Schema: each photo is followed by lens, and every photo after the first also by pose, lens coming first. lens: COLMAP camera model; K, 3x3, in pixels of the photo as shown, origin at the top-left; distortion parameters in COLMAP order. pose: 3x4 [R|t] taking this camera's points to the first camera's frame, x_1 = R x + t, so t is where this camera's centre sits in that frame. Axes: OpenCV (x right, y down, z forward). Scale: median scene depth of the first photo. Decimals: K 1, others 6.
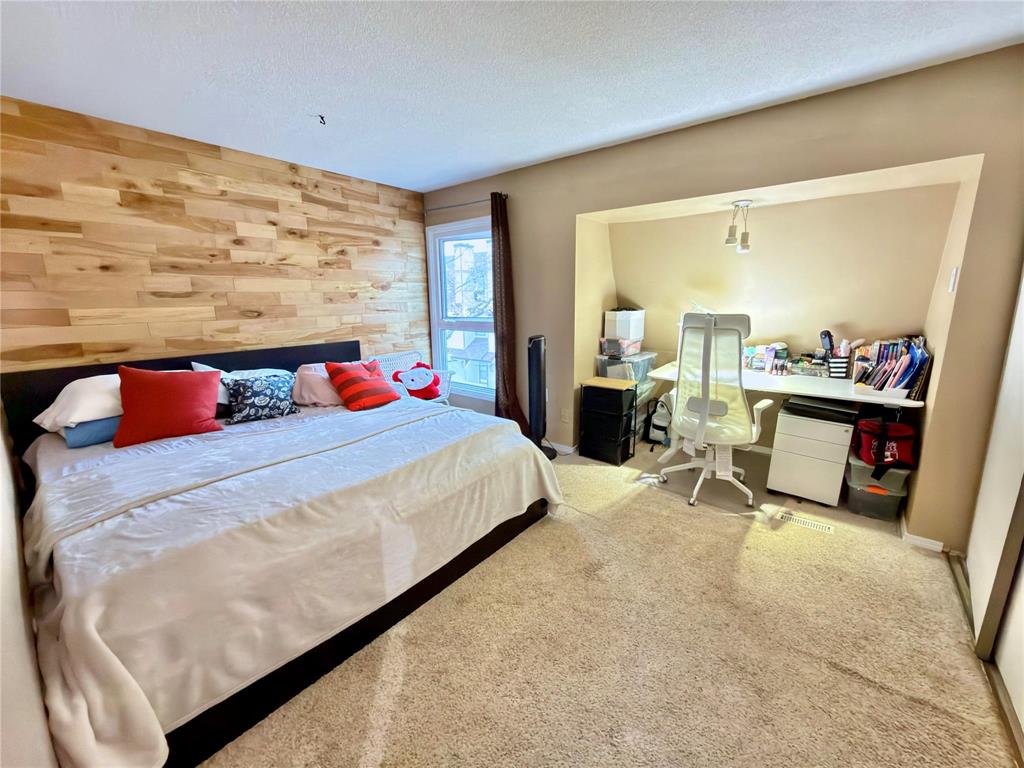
lens RADIAL K [[411.3, 0, 512.6], [0, 411.3, 383.2], [0, 0, 1]] dist [-0.001094, 0.000382]
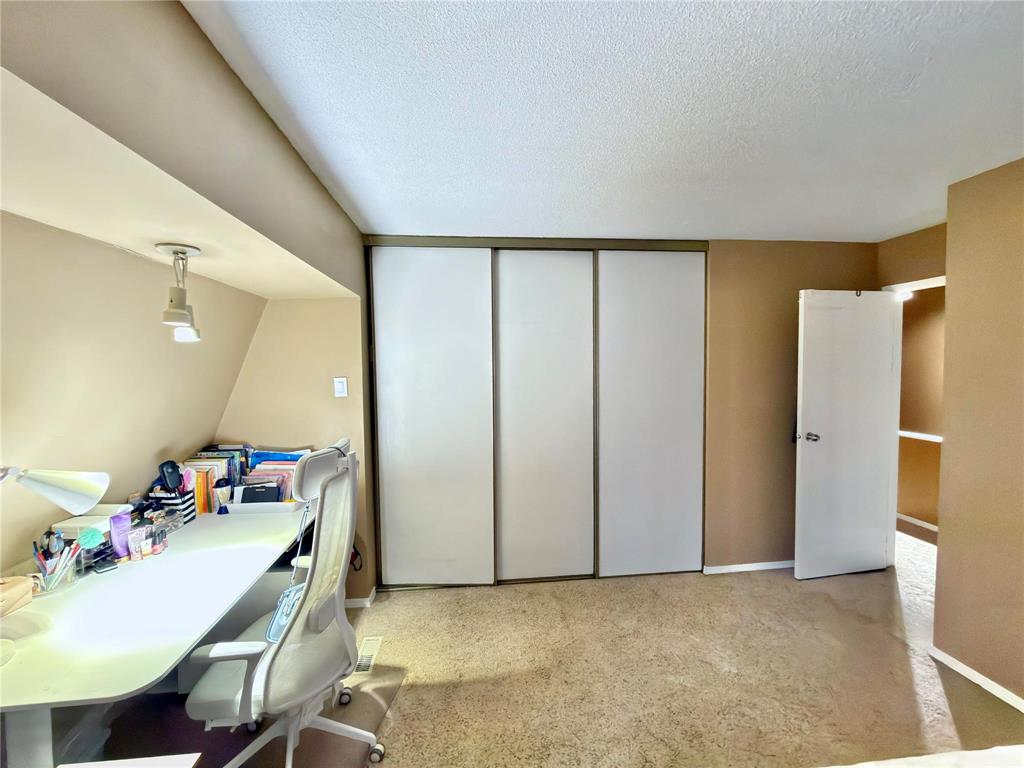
lens RADIAL K [[411.3, 0, 508.2], [0, 411.3, 382.4], [0, 0, 1]] dist [-0.001094, 0.000382]
pose [[-0.705290, -0.021924, 0.708580, -0.128043], [0.157636, 0.969648, 0.186905, -0.360710], [-0.691171, 0.243520, -0.680427, 1.282272]]
